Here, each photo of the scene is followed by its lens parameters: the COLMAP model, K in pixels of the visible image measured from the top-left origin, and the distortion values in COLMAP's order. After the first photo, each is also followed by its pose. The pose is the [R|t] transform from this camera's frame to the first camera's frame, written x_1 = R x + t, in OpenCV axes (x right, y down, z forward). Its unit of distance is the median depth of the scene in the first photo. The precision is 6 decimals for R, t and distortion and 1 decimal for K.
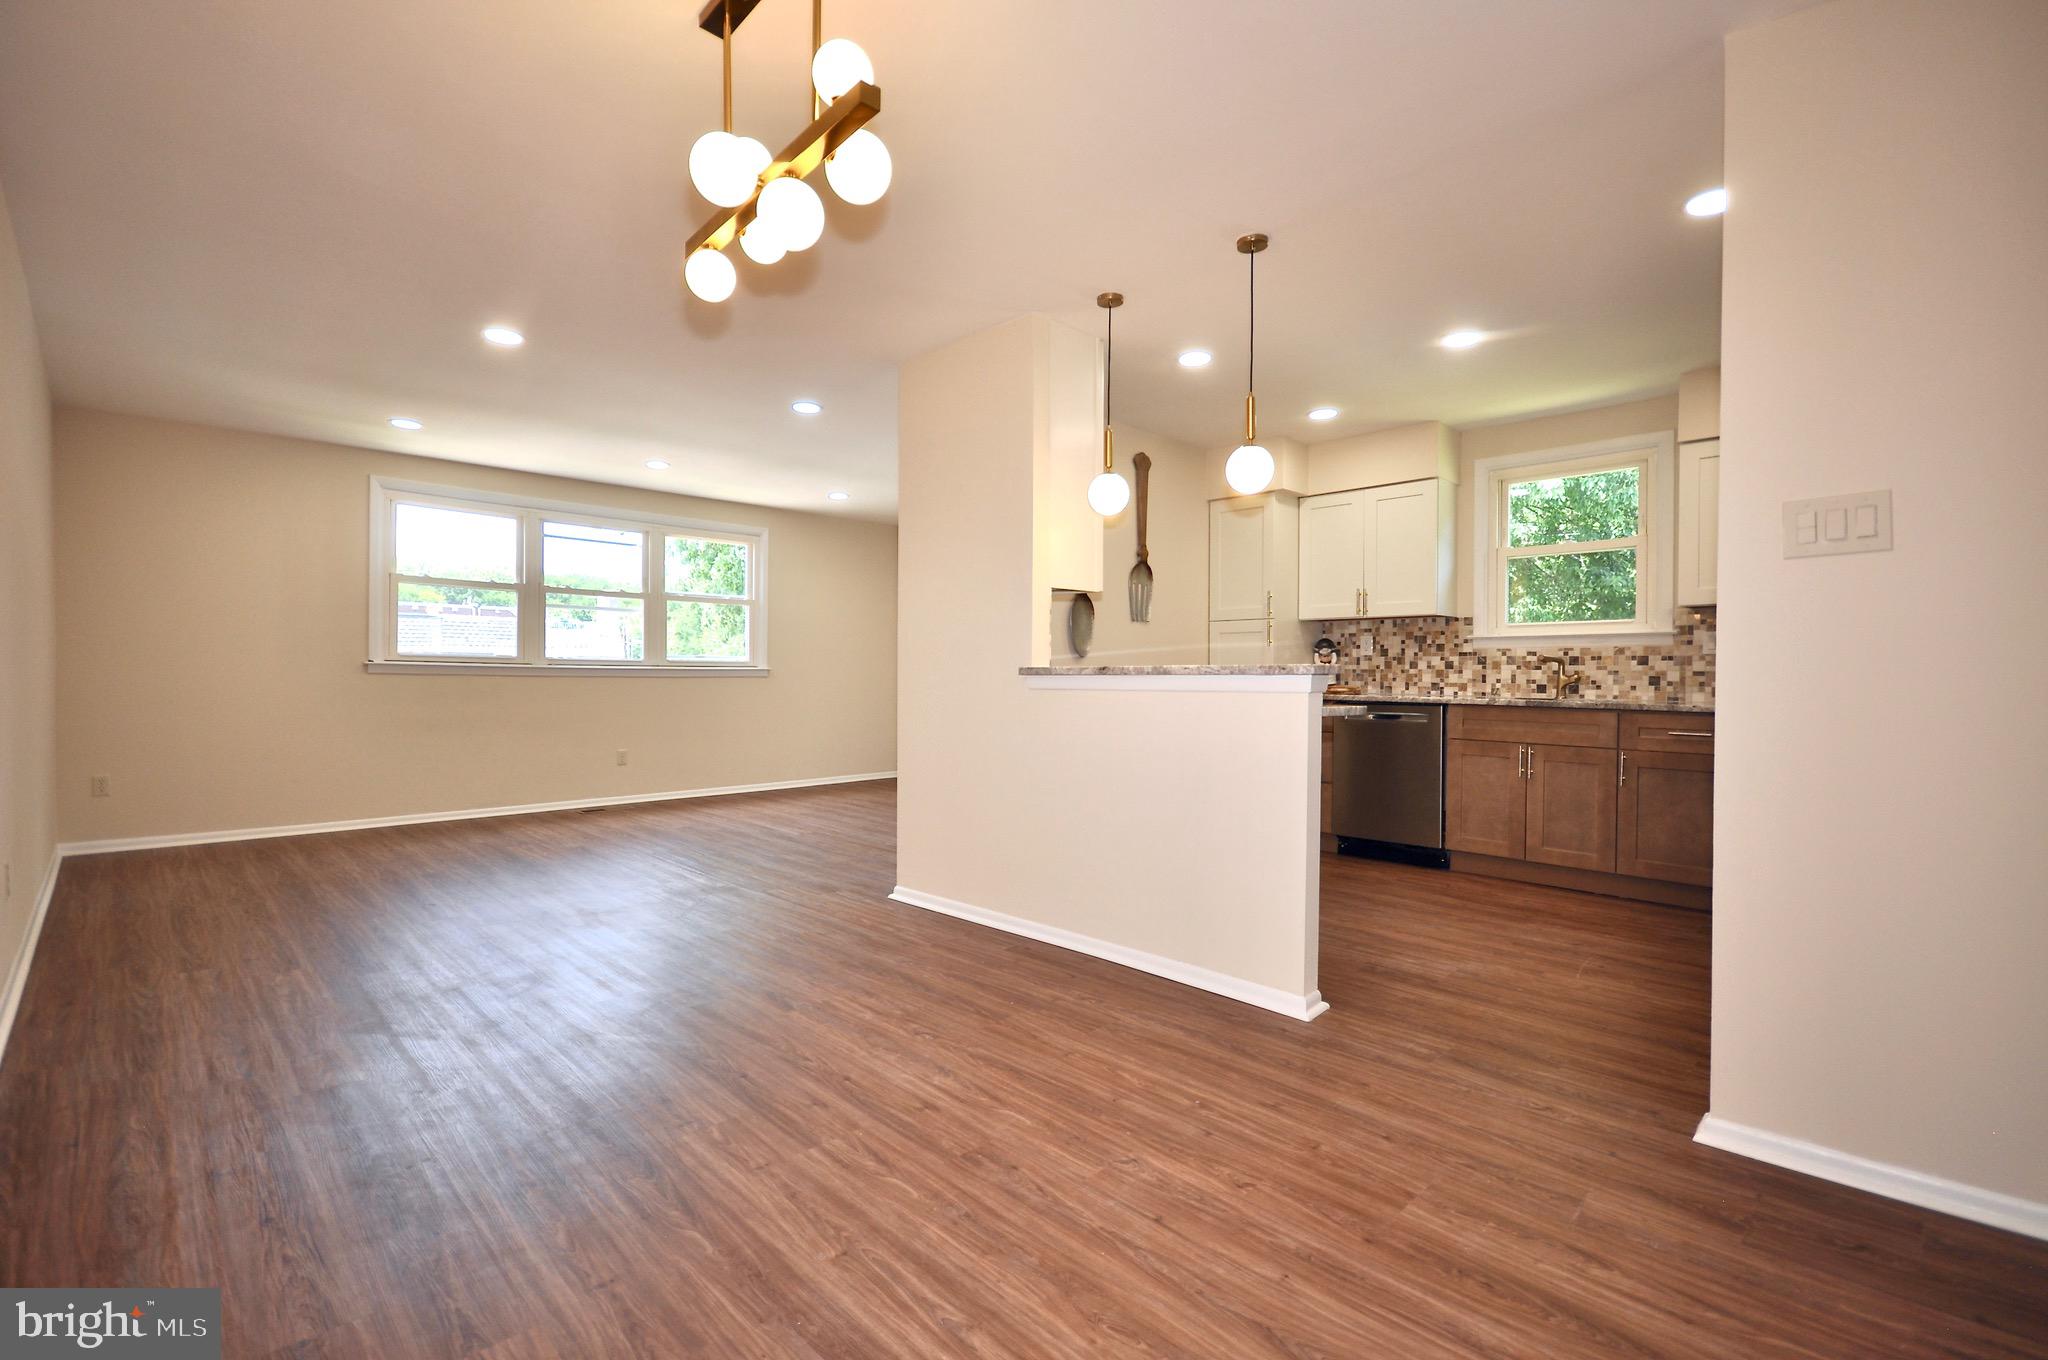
lens RADIAL K [[906.4, 0, 1021.7], [0, 906.4, 667.6], [0, 0, 1]] dist [0.004550, -0.007678]
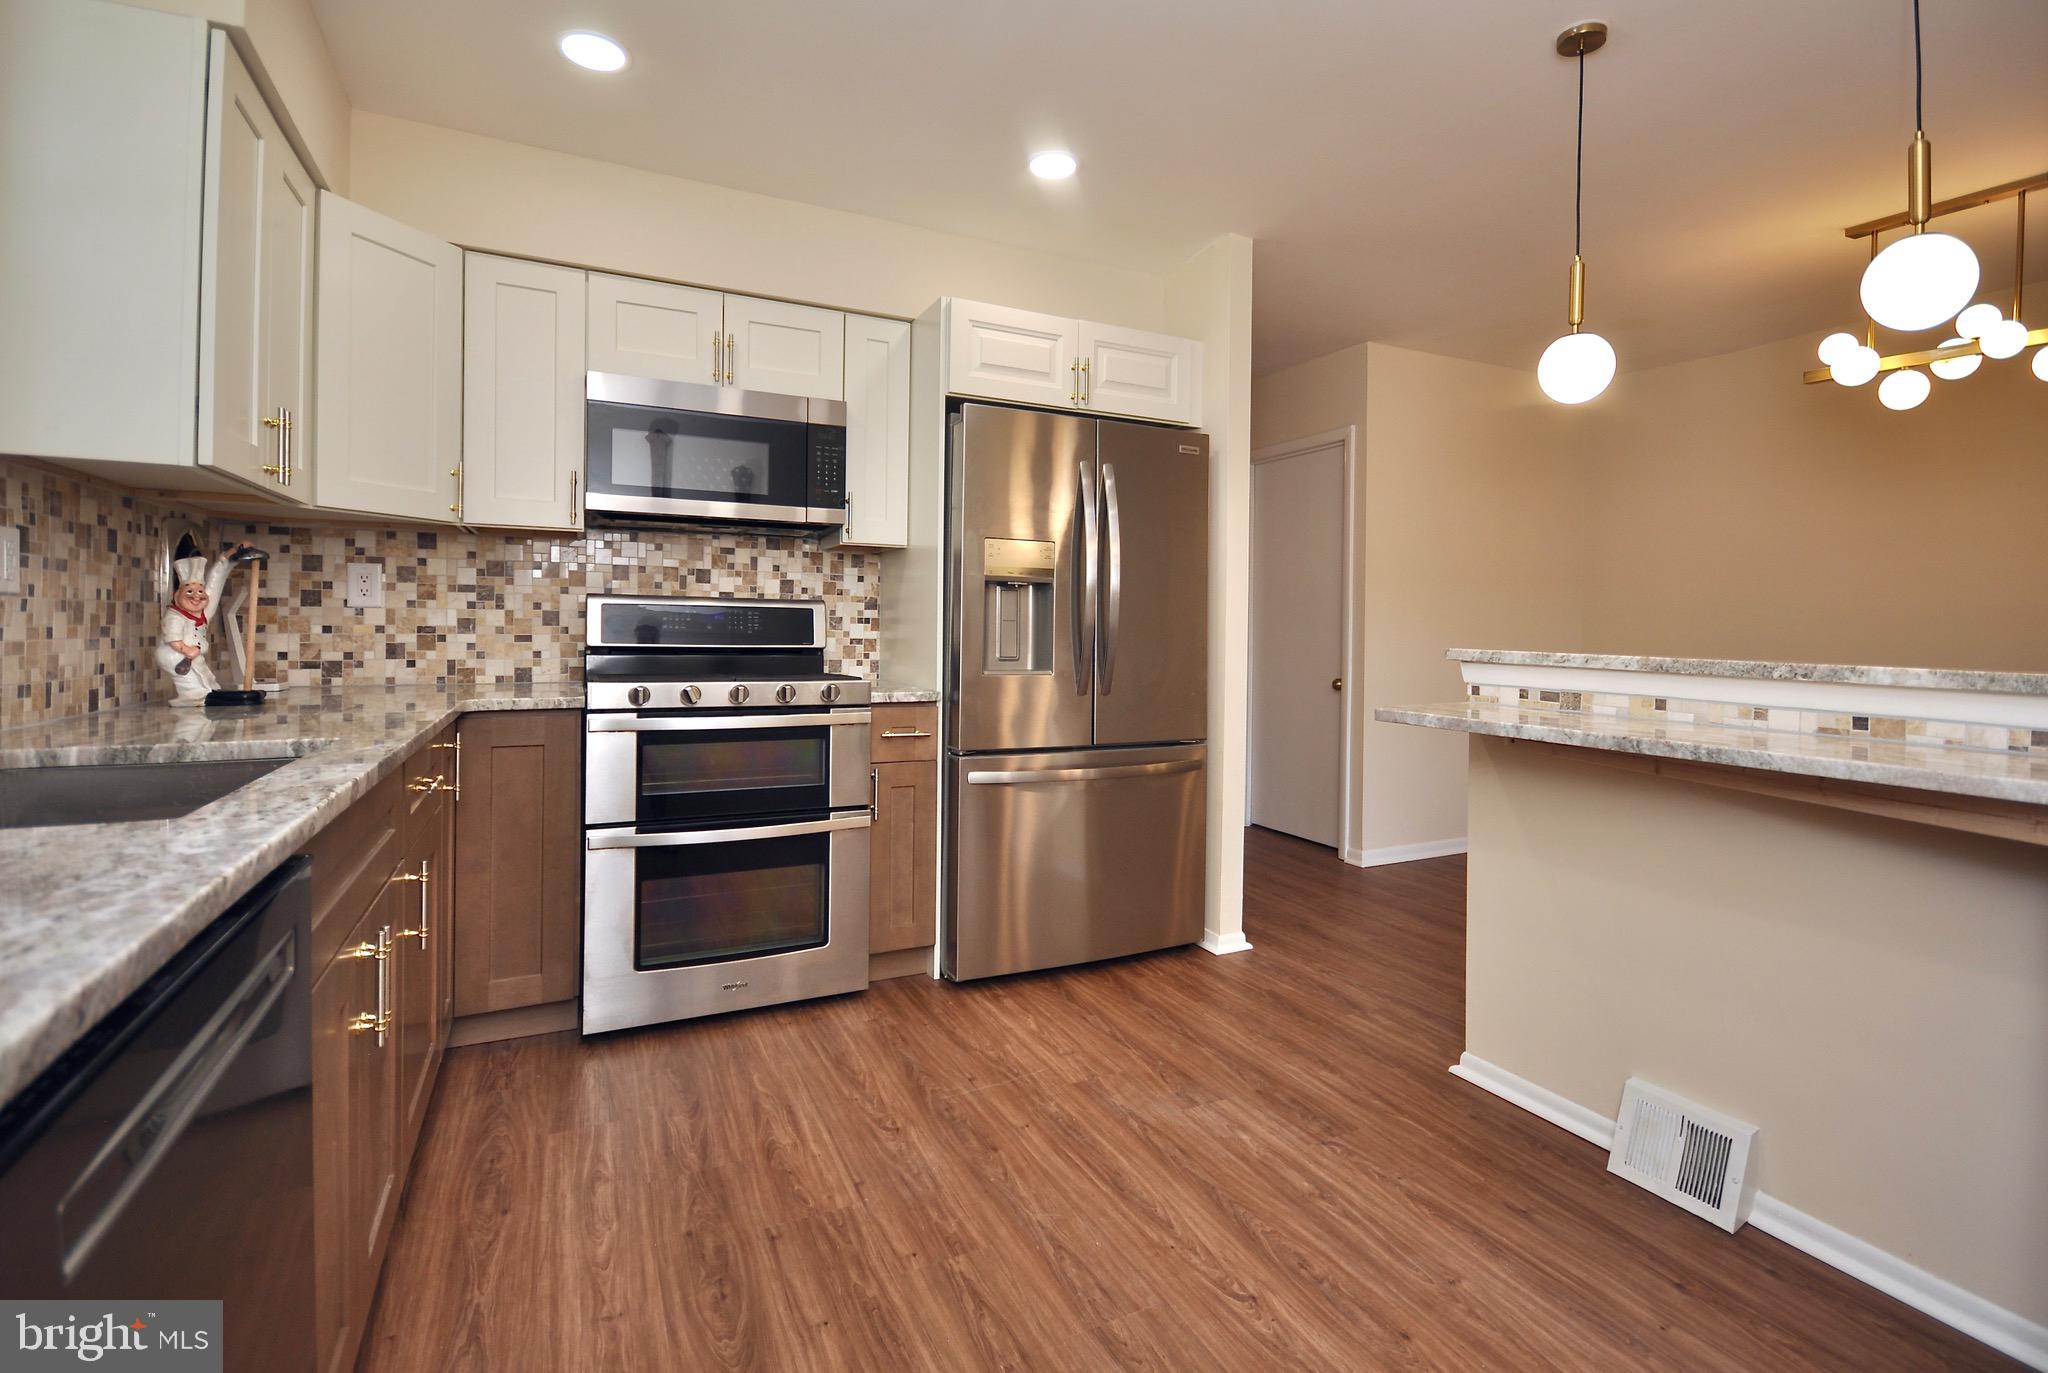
lens RADIAL K [[933.9, 0, 1029.5], [0, 933.9, 628.0], [0, 0, 1]] dist [0.000782, -0.008206]
pose [[-0.949725, -0.020432, 0.312419, 0.538741], [-0.020610, 0.999784, 0.002733, -0.019616], [-0.312408, -0.003843, -0.949940, 2.321701]]
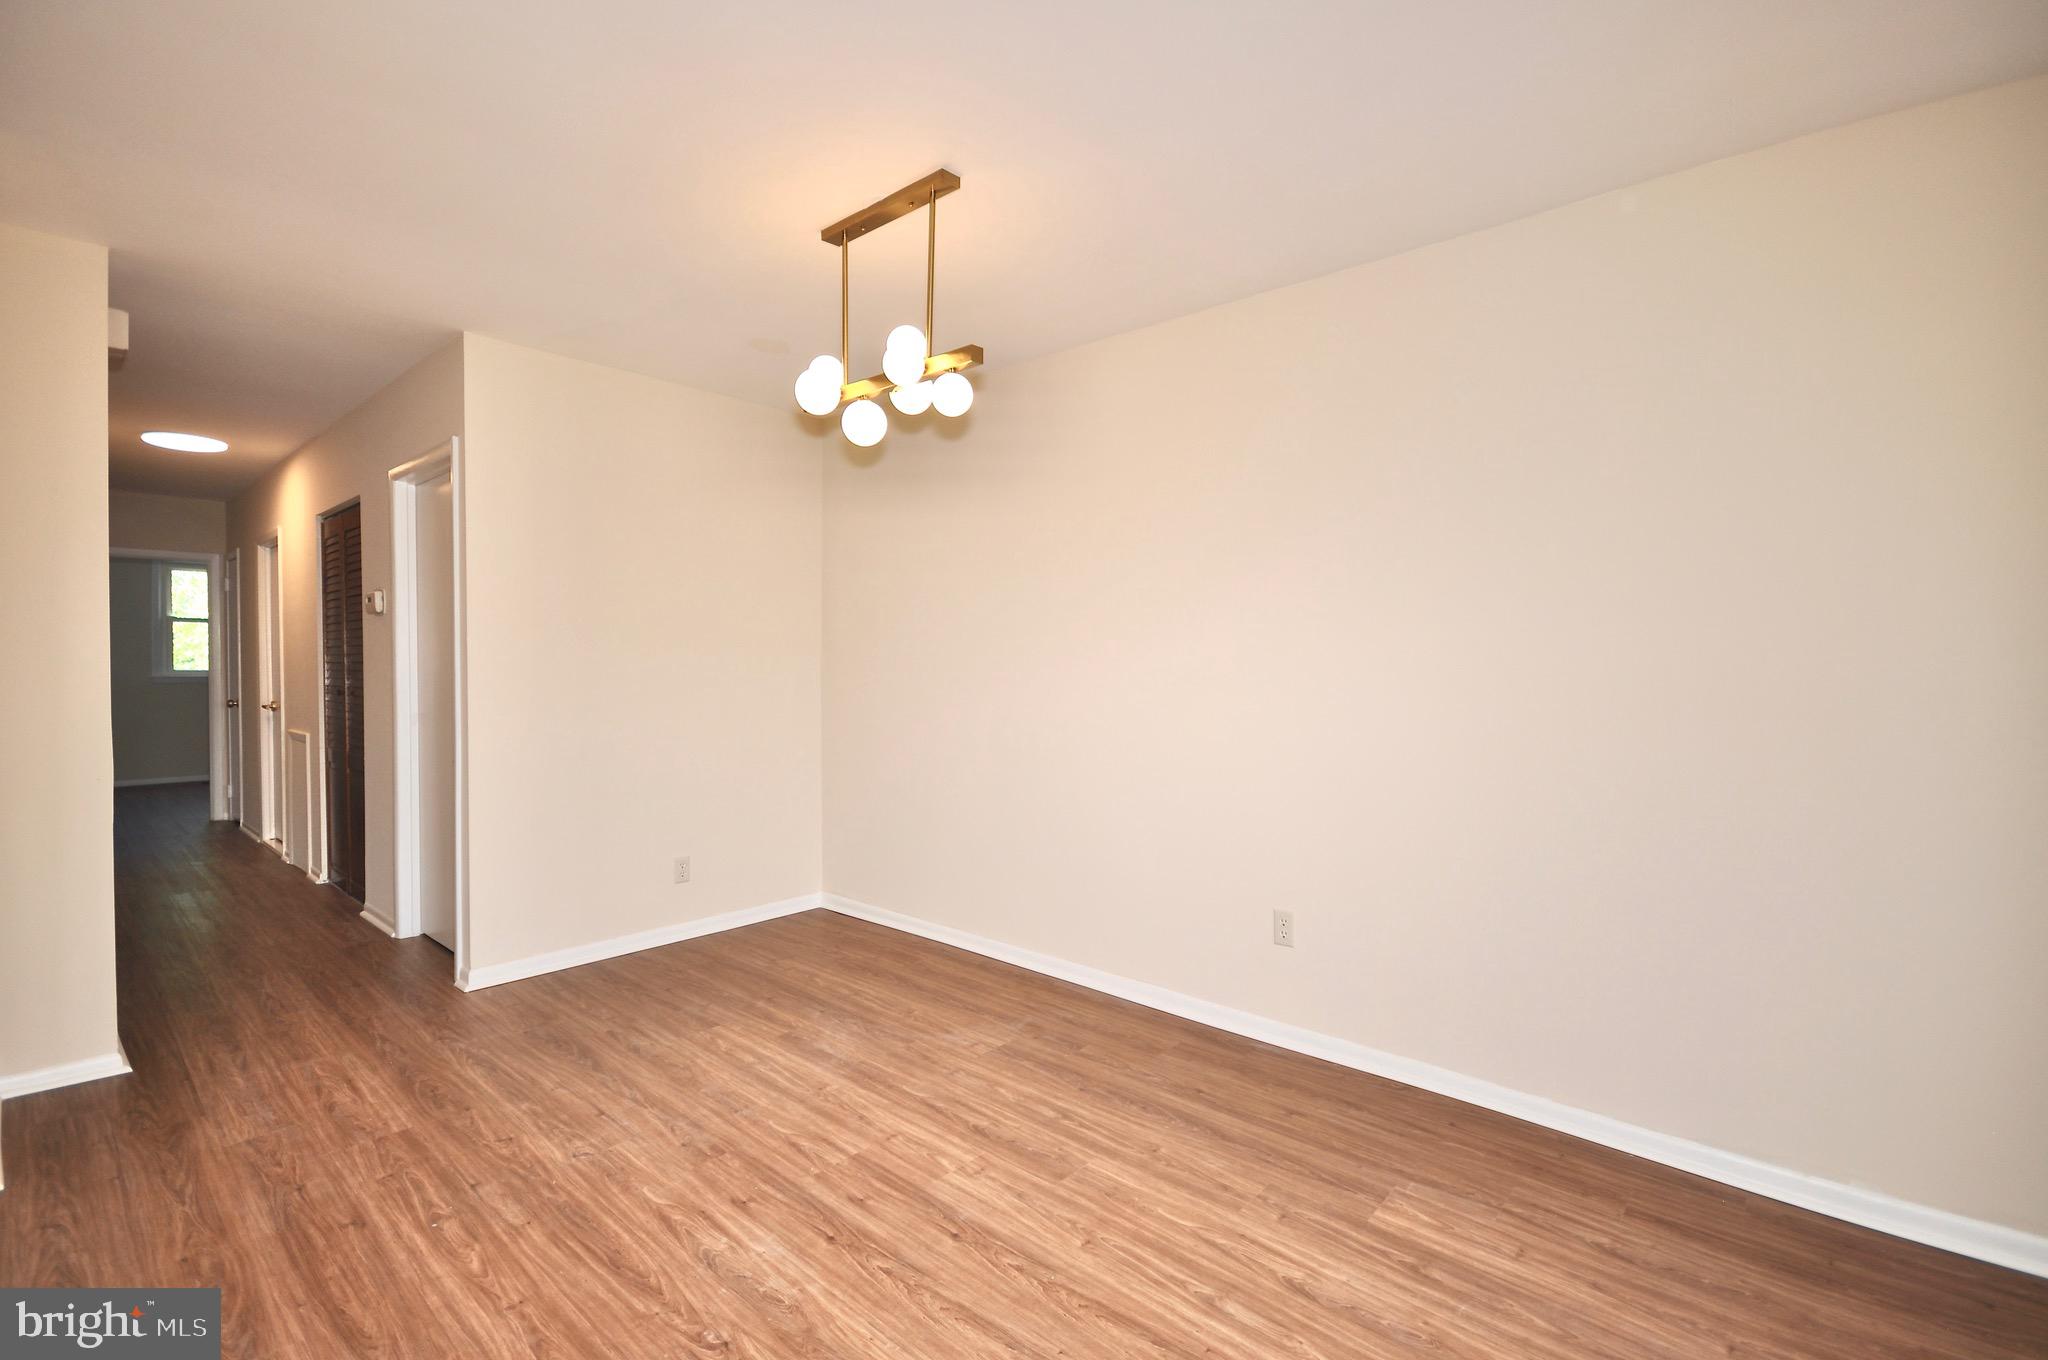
lens RADIAL K [[906.4, 0, 1021.7], [0, 906.4, 667.6], [0, 0, 1]] dist [0.004550, -0.007678]
pose [[-0.997921, -0.014830, -0.062713, -0.305435], [-0.014749, 0.999890, -0.001751, -0.076351], [0.062733, -0.000823, -0.998030, 1.831722]]
